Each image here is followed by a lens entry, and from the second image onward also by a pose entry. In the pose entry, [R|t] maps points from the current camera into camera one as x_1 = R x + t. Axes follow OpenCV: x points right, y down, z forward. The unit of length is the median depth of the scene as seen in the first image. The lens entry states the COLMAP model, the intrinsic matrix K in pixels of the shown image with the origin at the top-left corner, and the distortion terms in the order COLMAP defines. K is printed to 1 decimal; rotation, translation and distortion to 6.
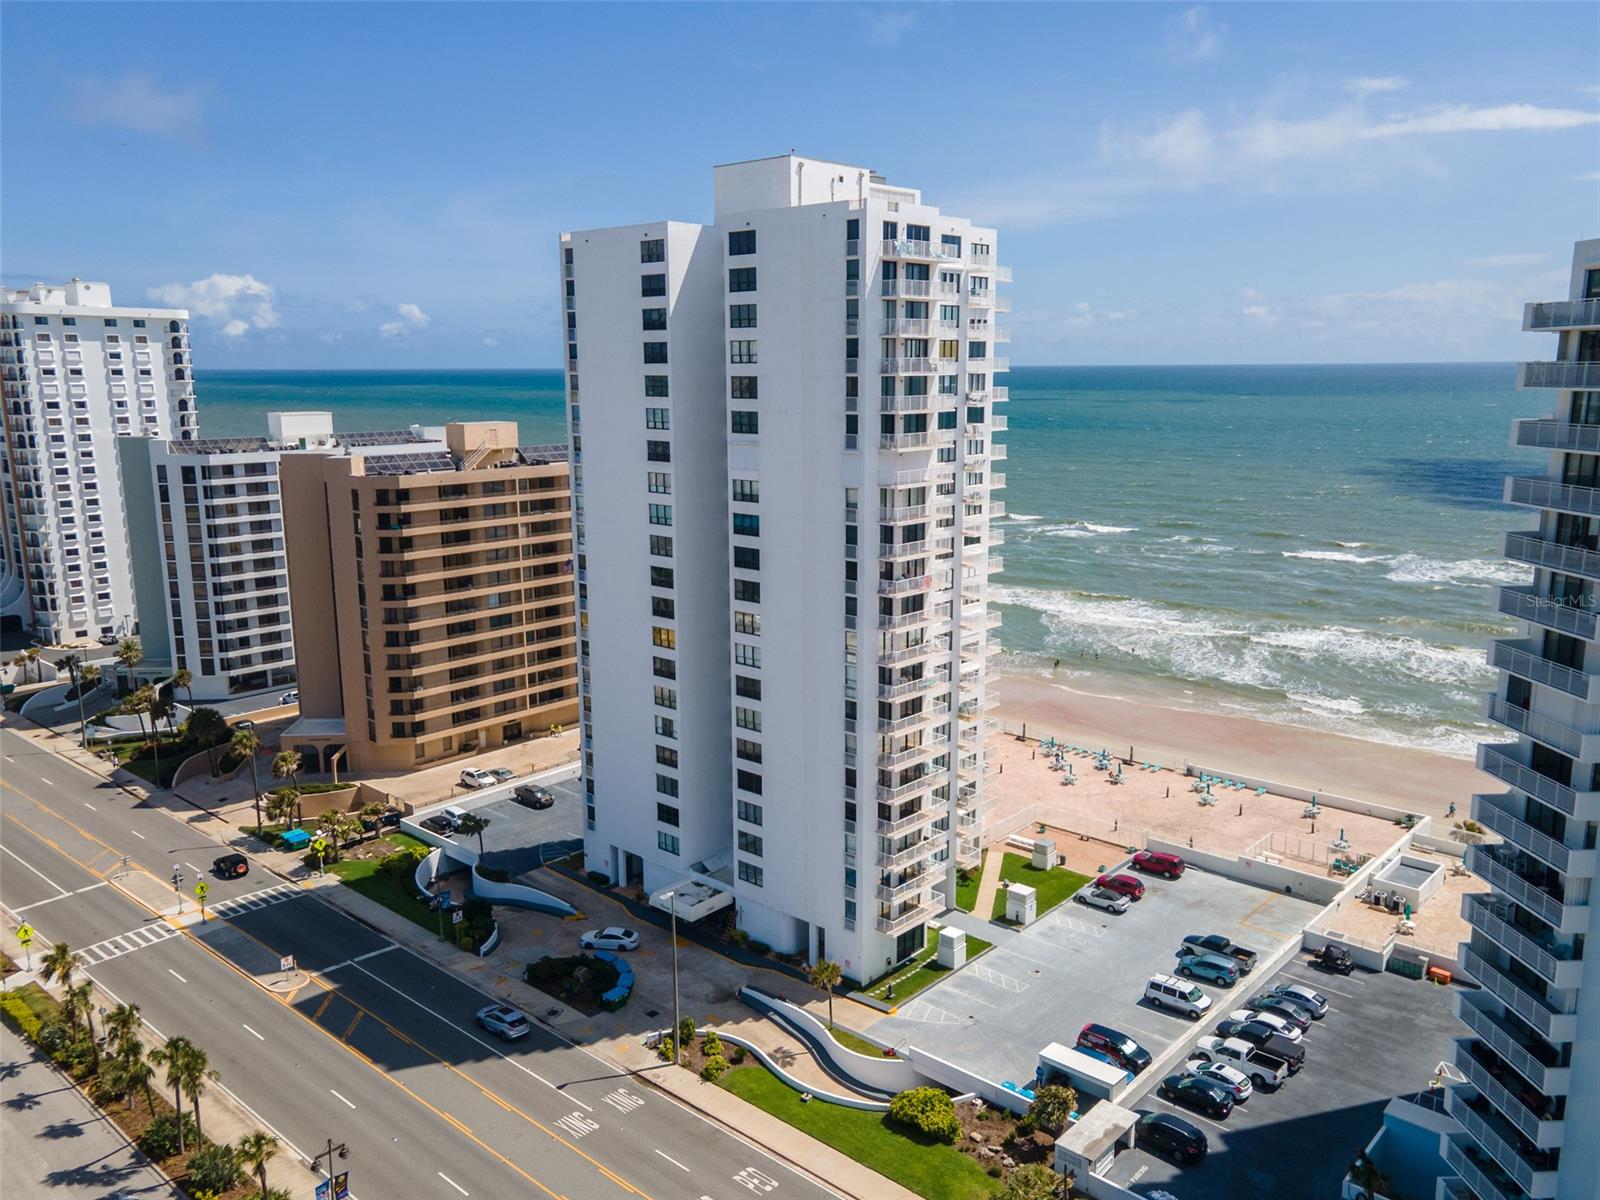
lens RADIAL K [[1267.8, 0, 800.0], [0, 1267.8, 600.0], [0, 0, 1]] dist [-0.027776, 0.141646]
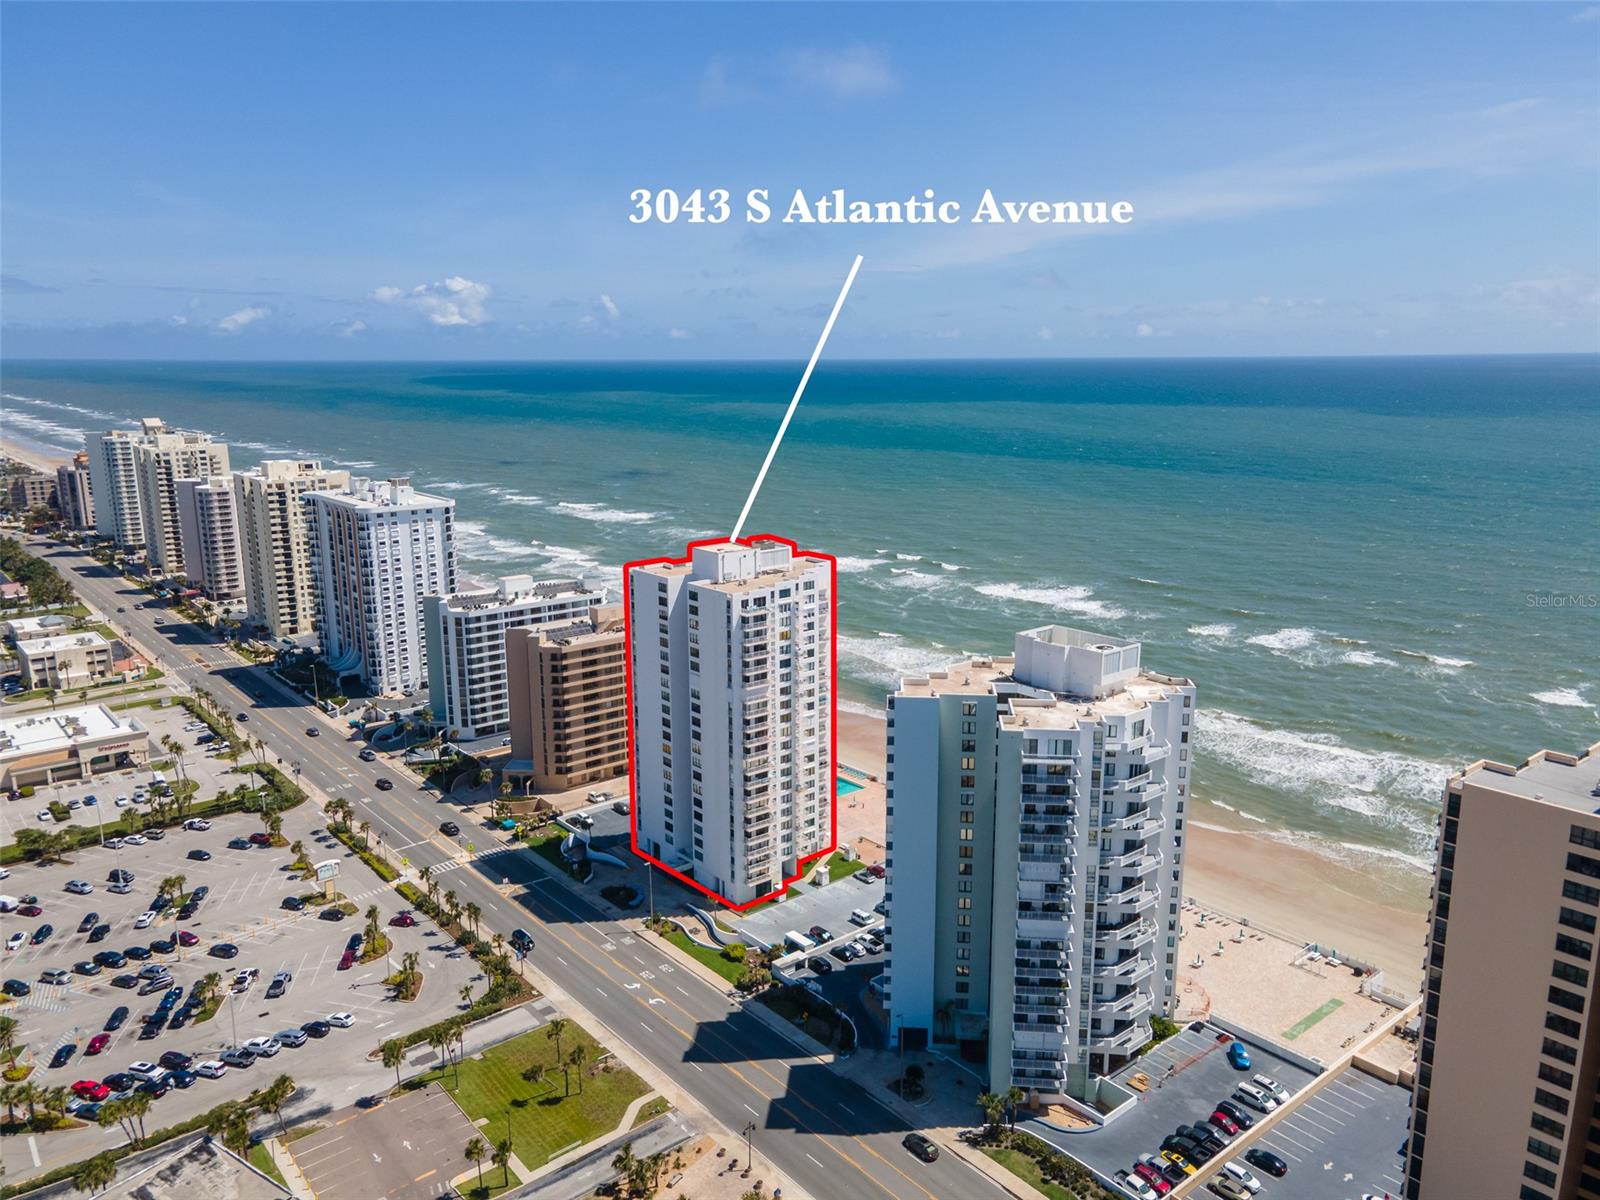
lens RADIAL K [[1190.2, 0, 795.9], [0, 1190.2, 607.1], [0, 0, 1]] dist [0.032350, -0.003678]
pose [[0.989701, 0.032272, -0.139462, 0.356988], [-0.028946, 0.999248, 0.025816, -0.249631], [0.140190, -0.021513, 0.989891, -0.935495]]
